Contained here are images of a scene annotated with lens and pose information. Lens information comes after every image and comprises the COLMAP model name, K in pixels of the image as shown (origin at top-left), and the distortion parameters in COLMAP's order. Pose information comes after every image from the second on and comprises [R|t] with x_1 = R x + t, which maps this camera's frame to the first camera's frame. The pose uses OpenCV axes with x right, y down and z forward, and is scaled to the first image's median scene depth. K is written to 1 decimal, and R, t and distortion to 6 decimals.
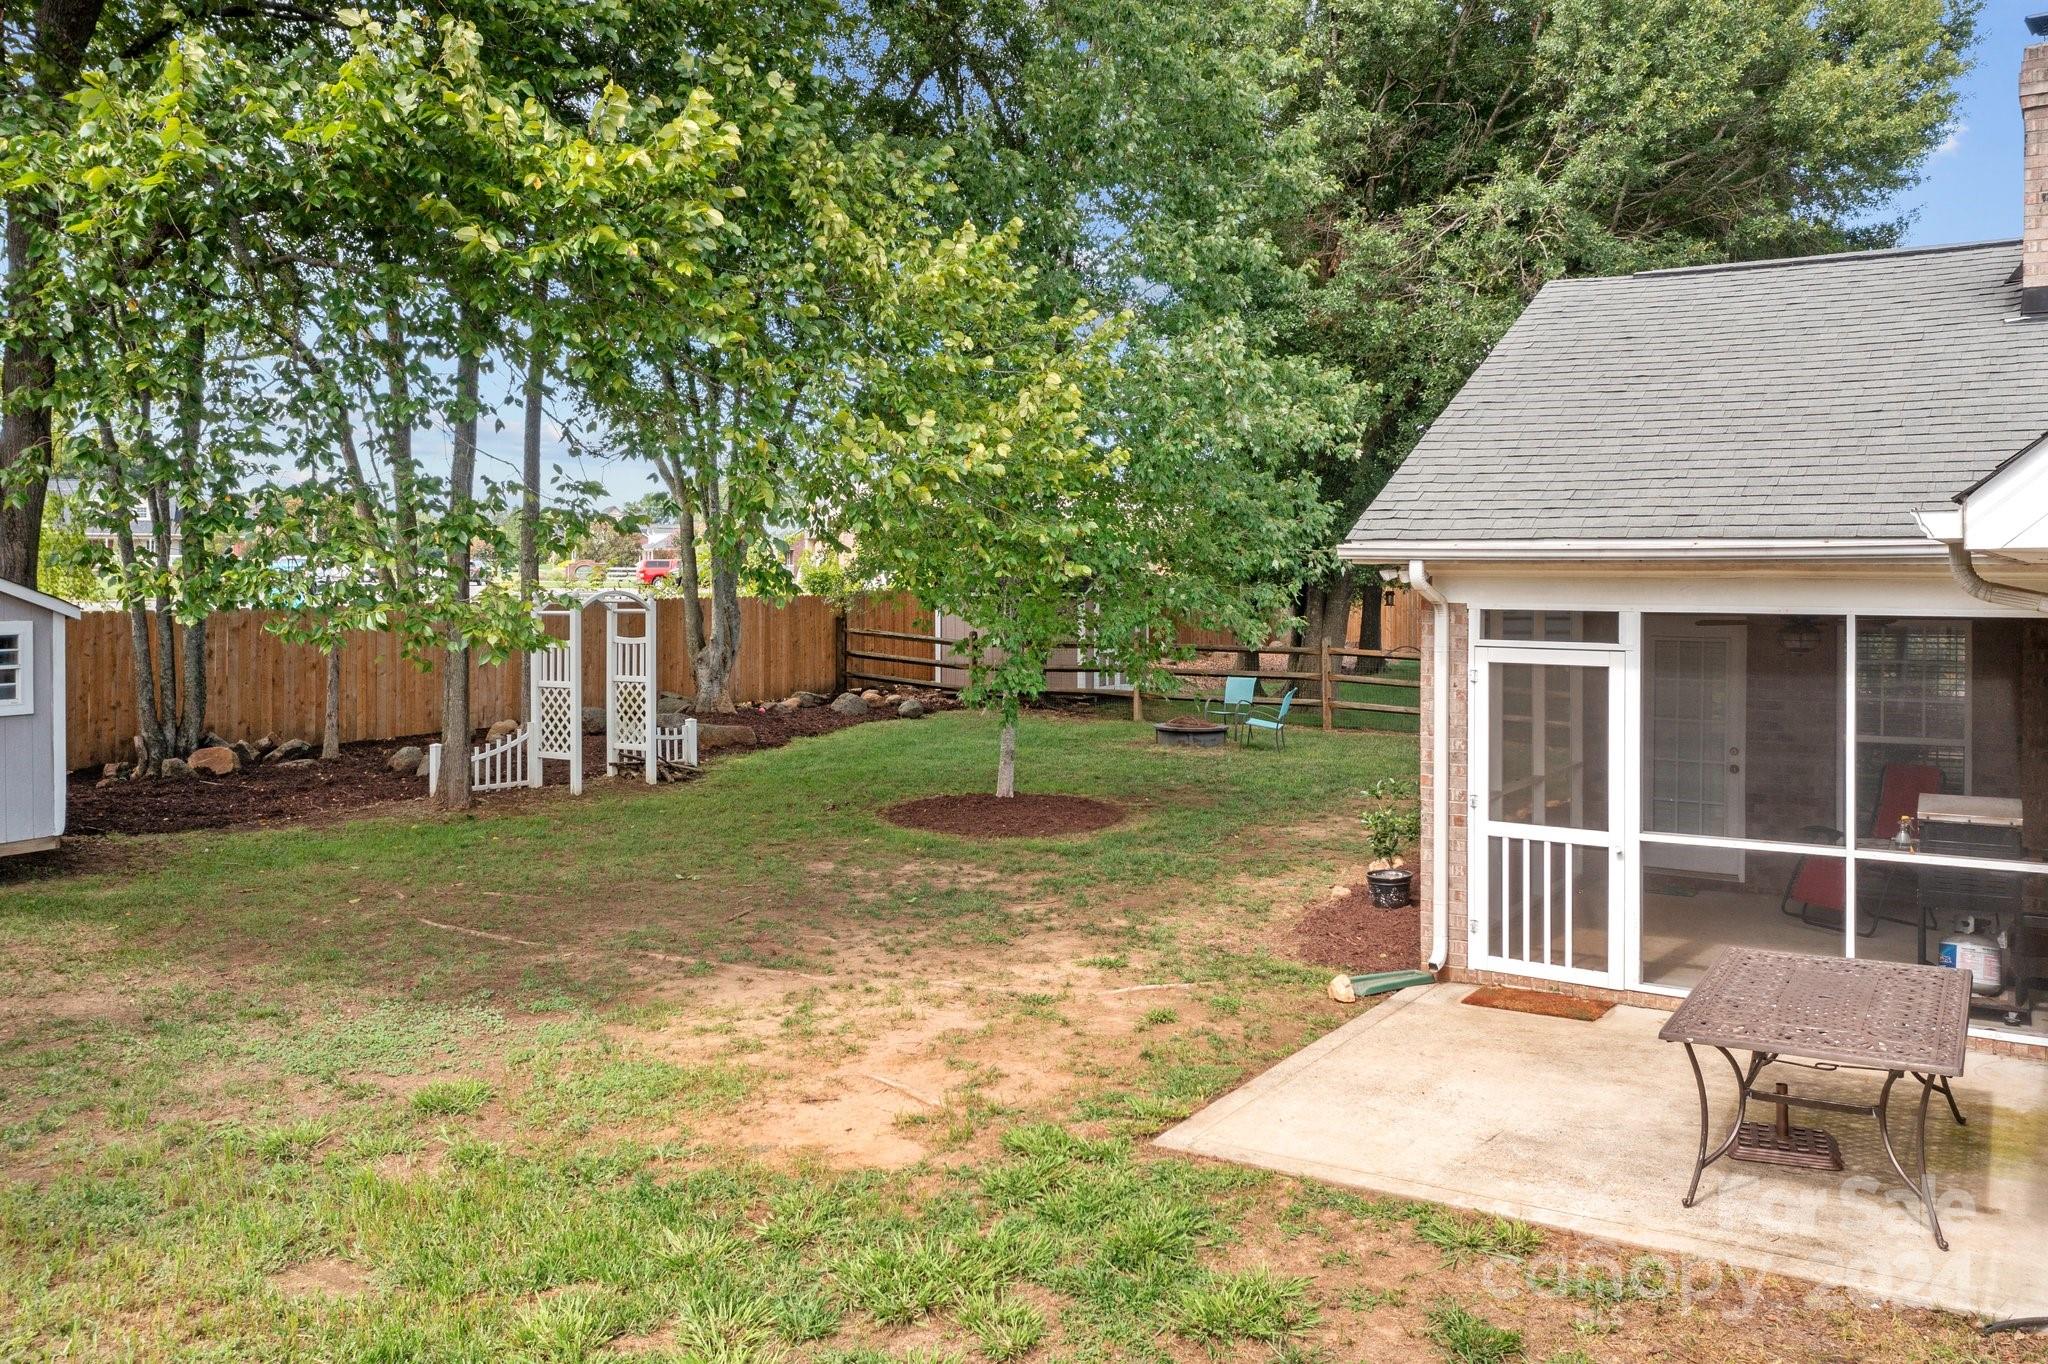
lens RADIAL K [[1673.9, 0, 1023.3], [0, 1673.9, 667.9], [0, 0, 1]] dist [0.002009, 0.012262]
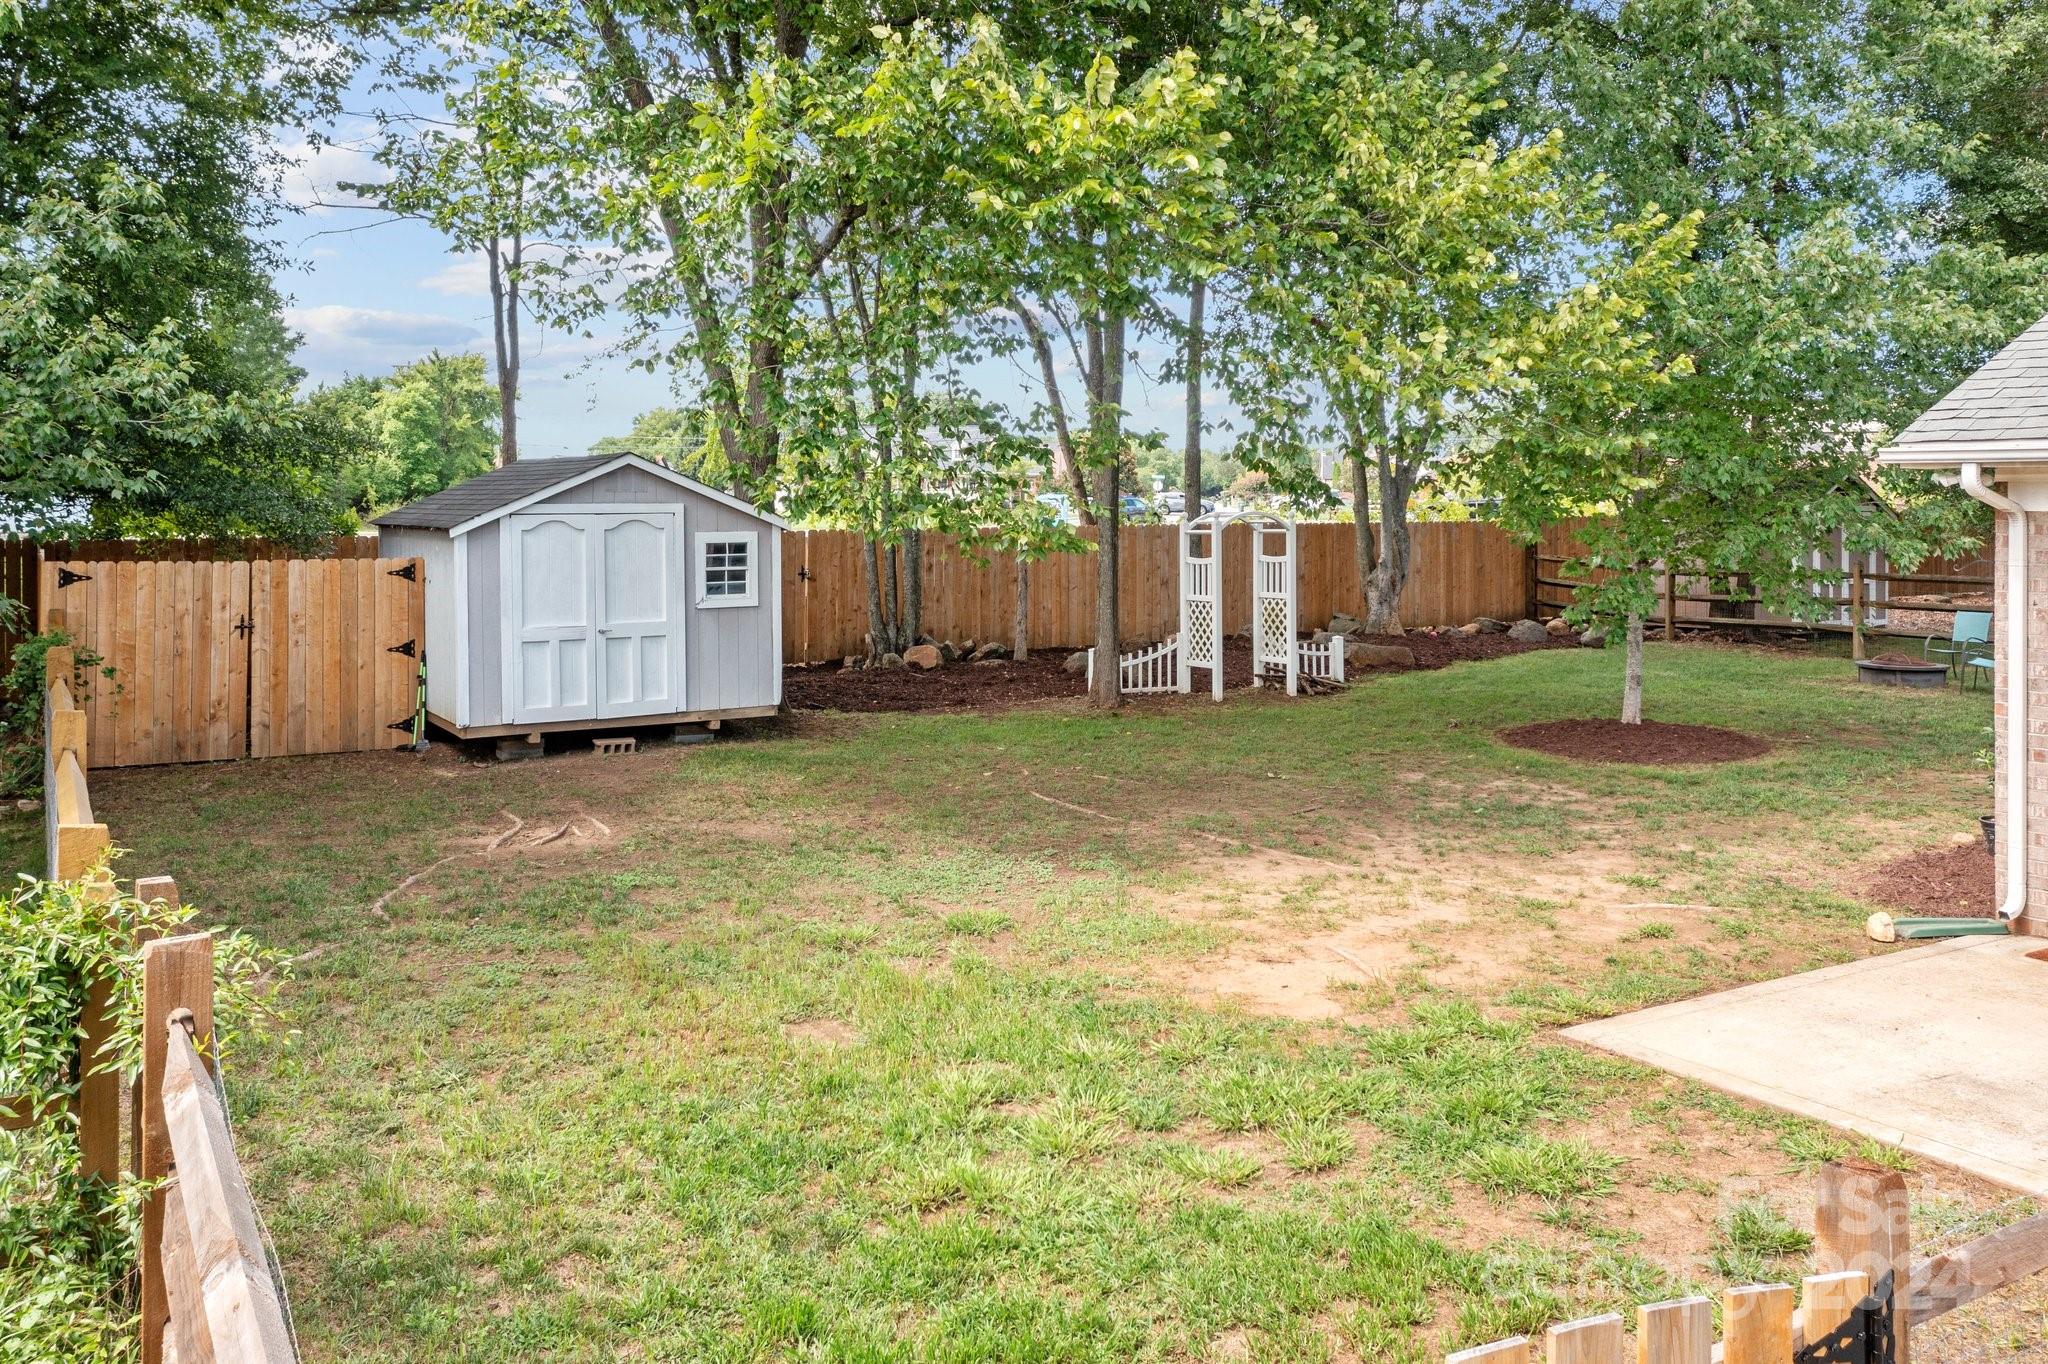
lens RADIAL K [[1685.1, 0, 1023.7], [0, 1685.1, 631.7], [0, 0, 1]] dist [0.005191, 0.007834]
pose [[0.896853, 0.029416, -0.441349, 0.145948], [-0.022133, 0.999521, 0.021642, 0.015112], [0.441774, -0.009642, 0.897075, -0.042508]]
